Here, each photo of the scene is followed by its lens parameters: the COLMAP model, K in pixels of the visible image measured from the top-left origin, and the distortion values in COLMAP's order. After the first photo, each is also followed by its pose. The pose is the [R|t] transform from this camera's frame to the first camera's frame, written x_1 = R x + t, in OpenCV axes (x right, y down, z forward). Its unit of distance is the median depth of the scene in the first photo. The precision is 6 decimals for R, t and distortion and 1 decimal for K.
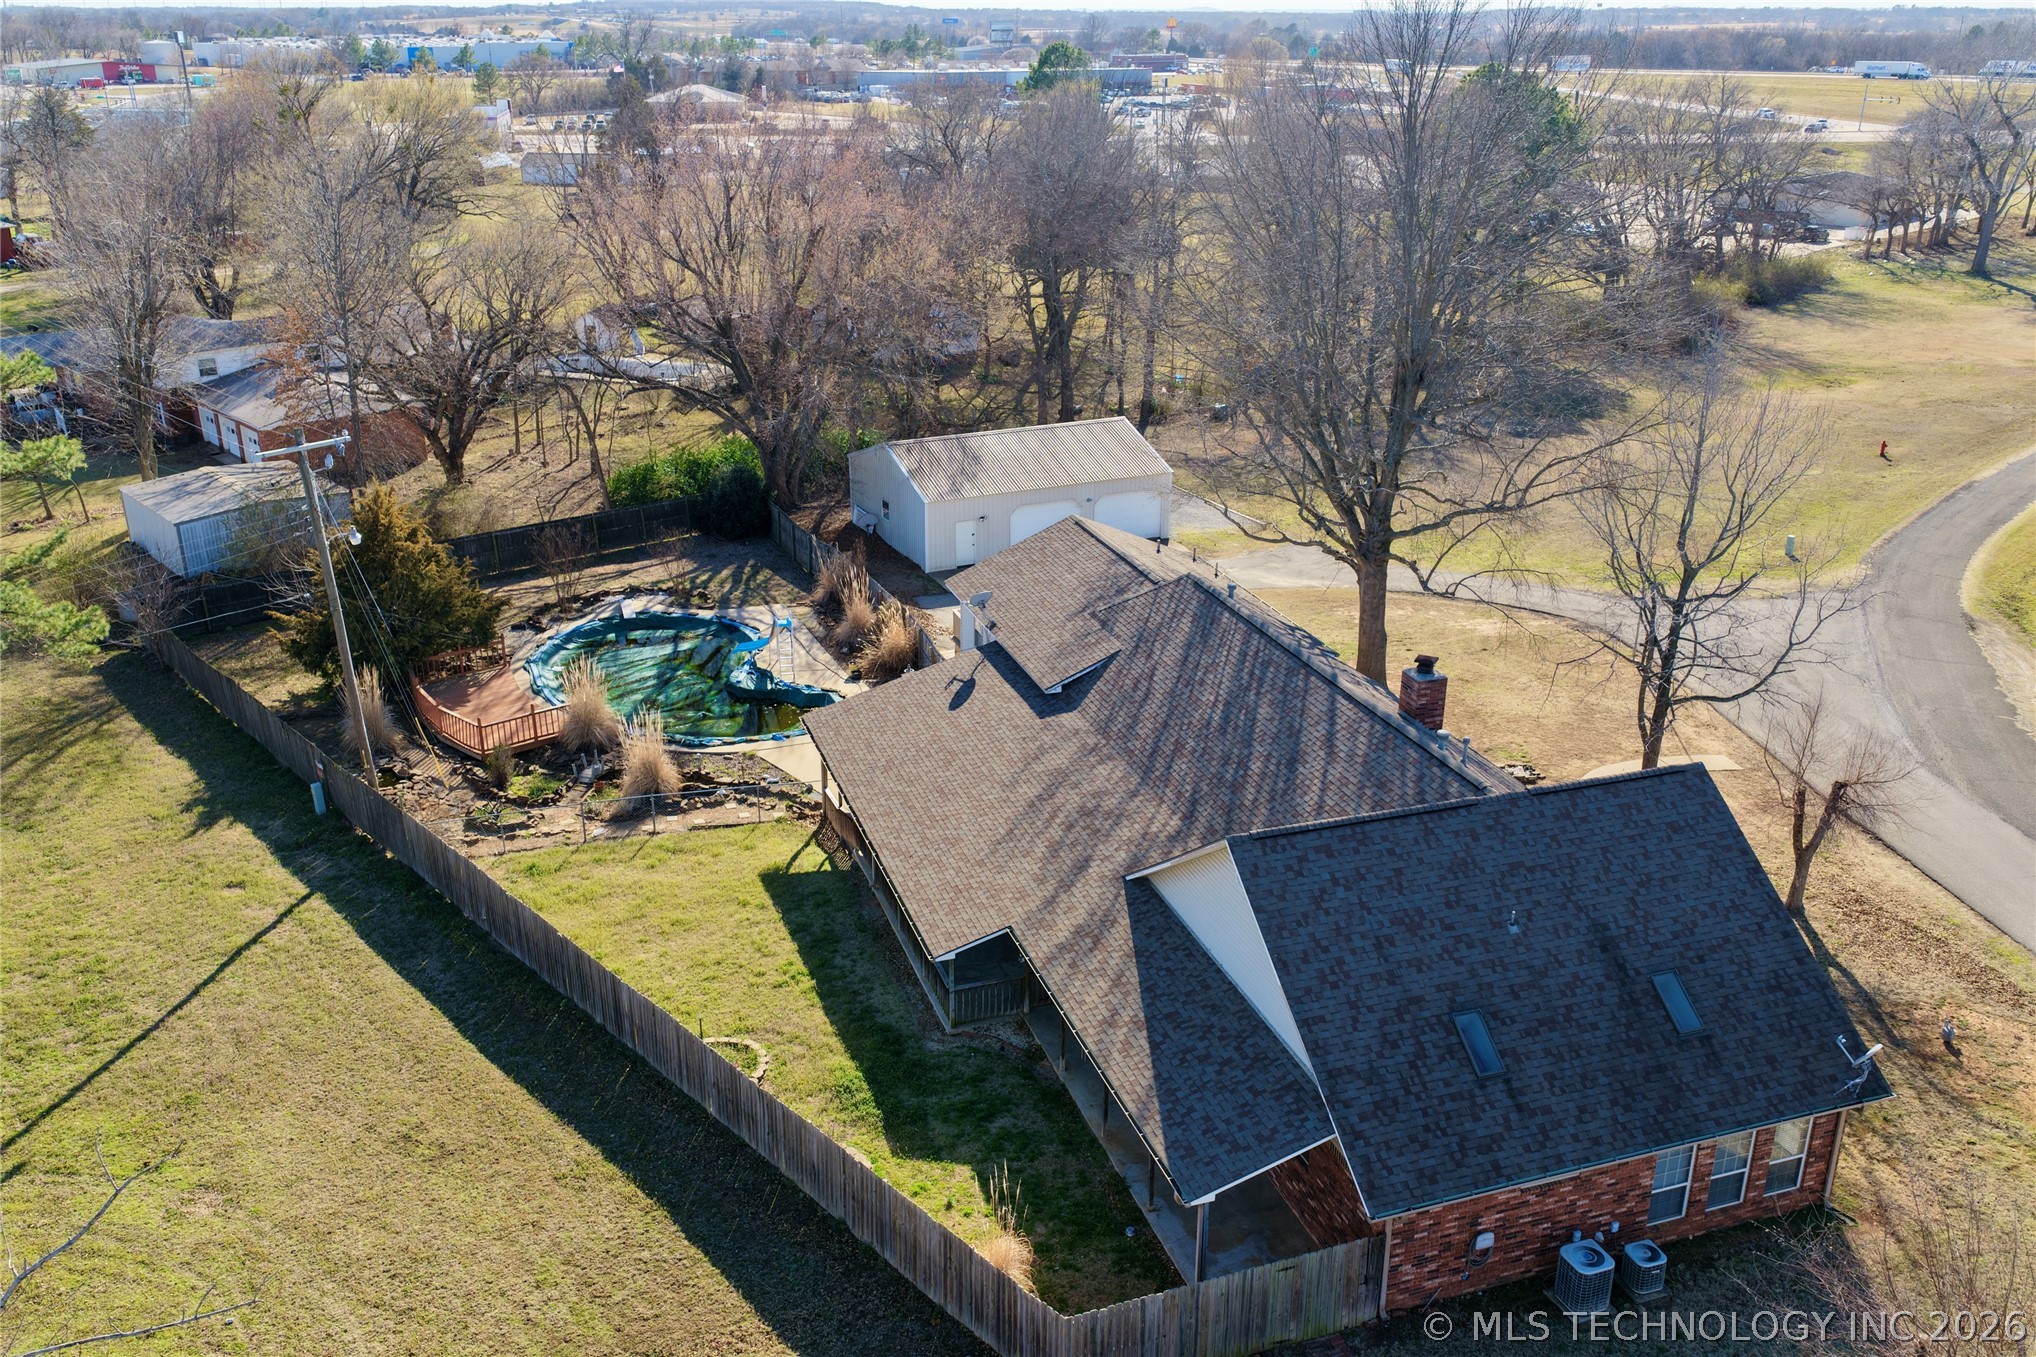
lens RADIAL K [[1678.1, 0, 1018.0], [0, 1678.1, 678.5], [0, 0, 1]] dist [-0.006762, 0.015118]
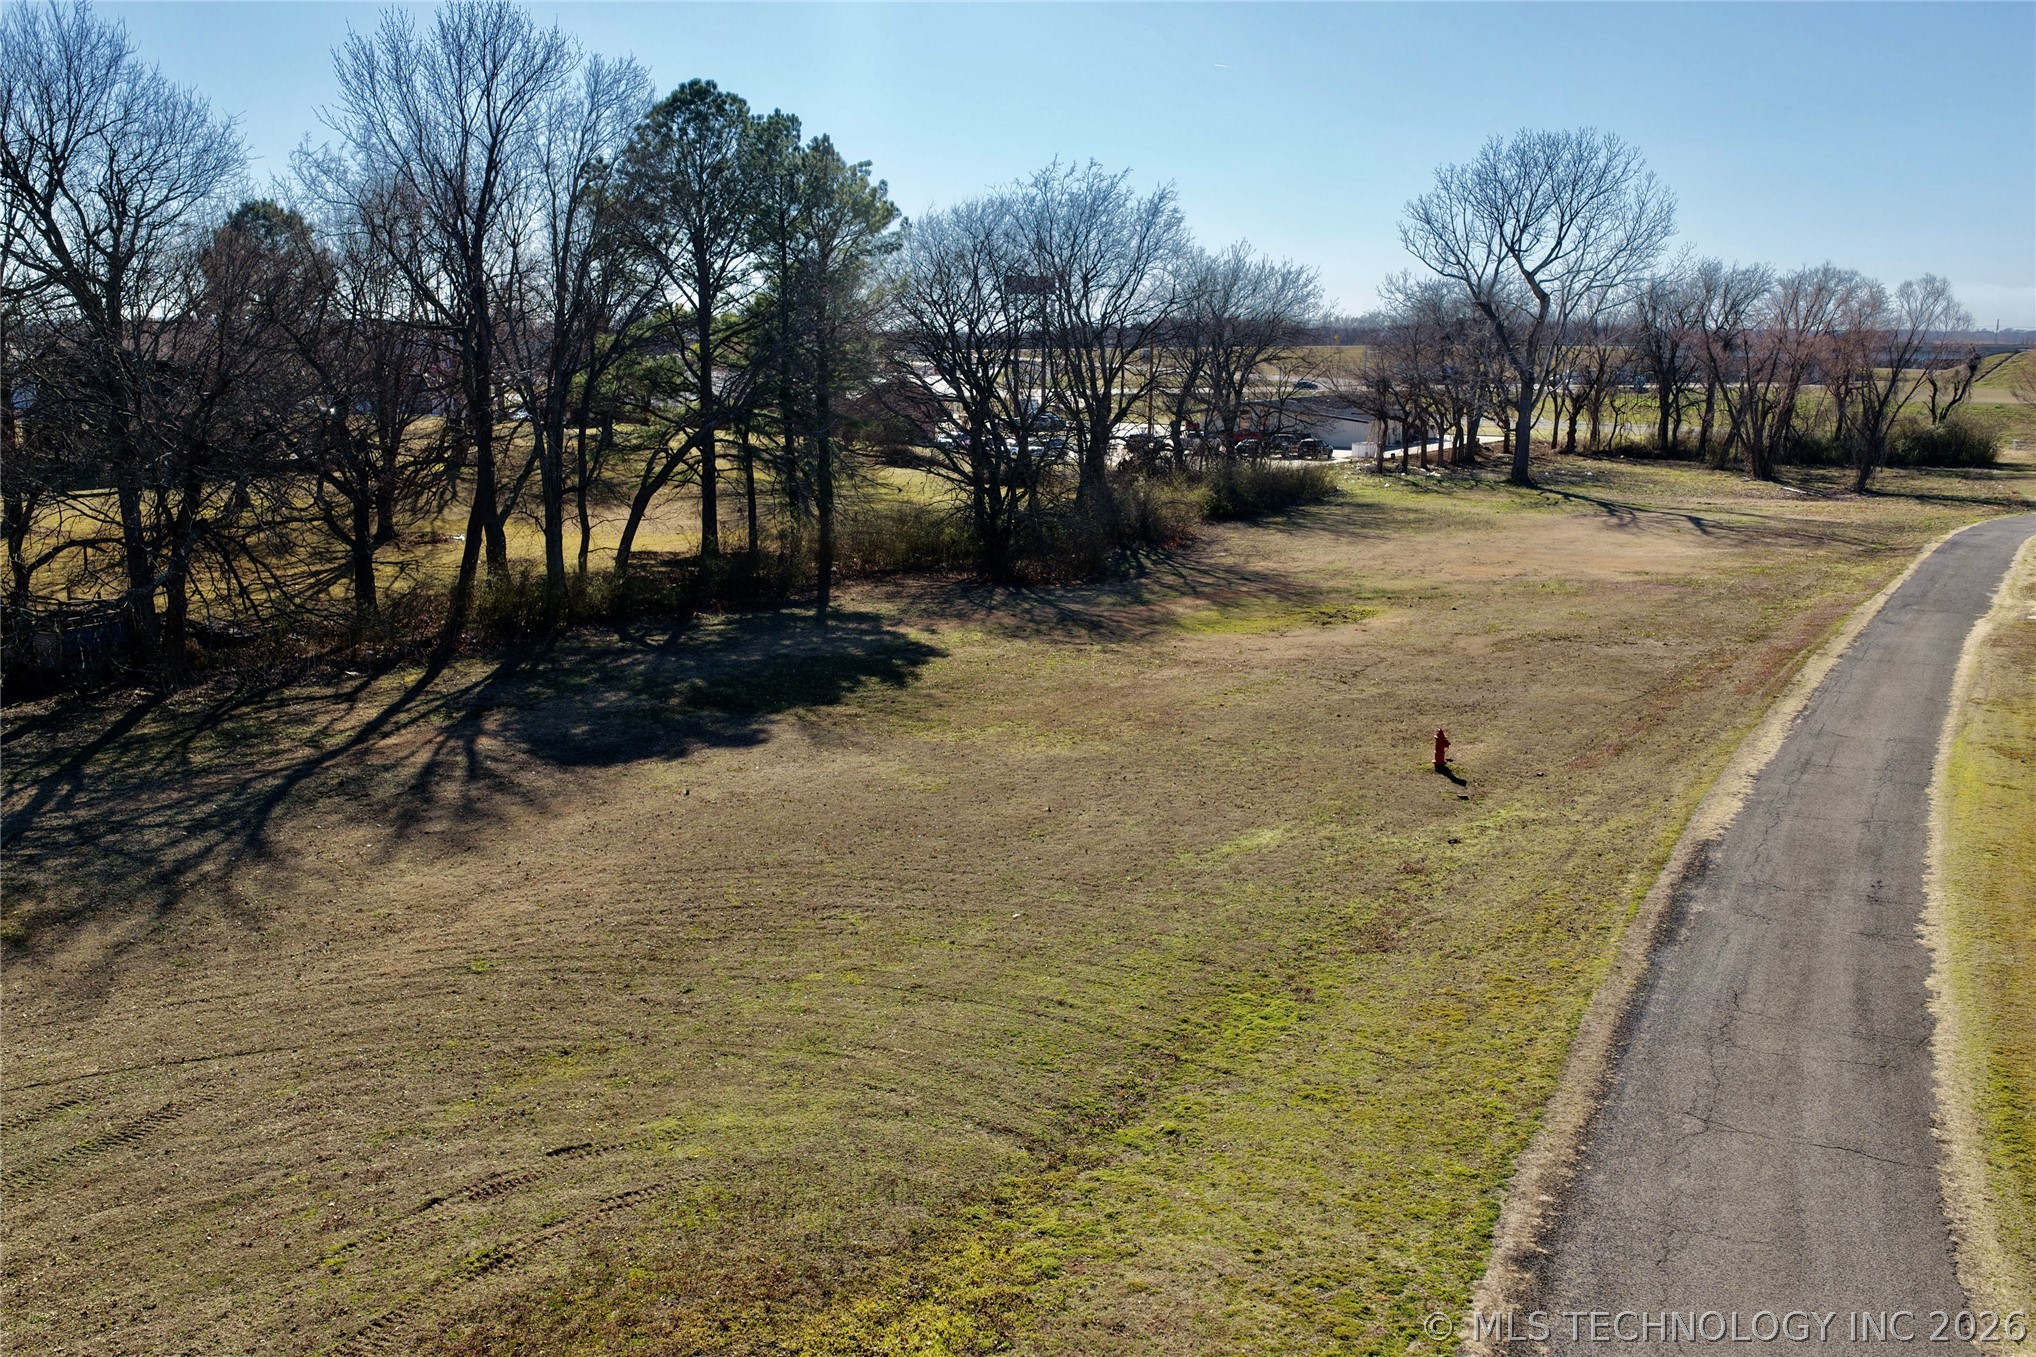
lens RADIAL K [[1678.1, 0, 1018.0], [0, 1678.1, 678.5], [0, 0, 1]] dist [-0.006762, 0.015118]
pose [[0.971919, -0.041606, 0.231609, 0.212000], [0.081130, 0.983145, -0.163842, -0.062454], [-0.220889, 0.178031, 0.958912, 0.413267]]
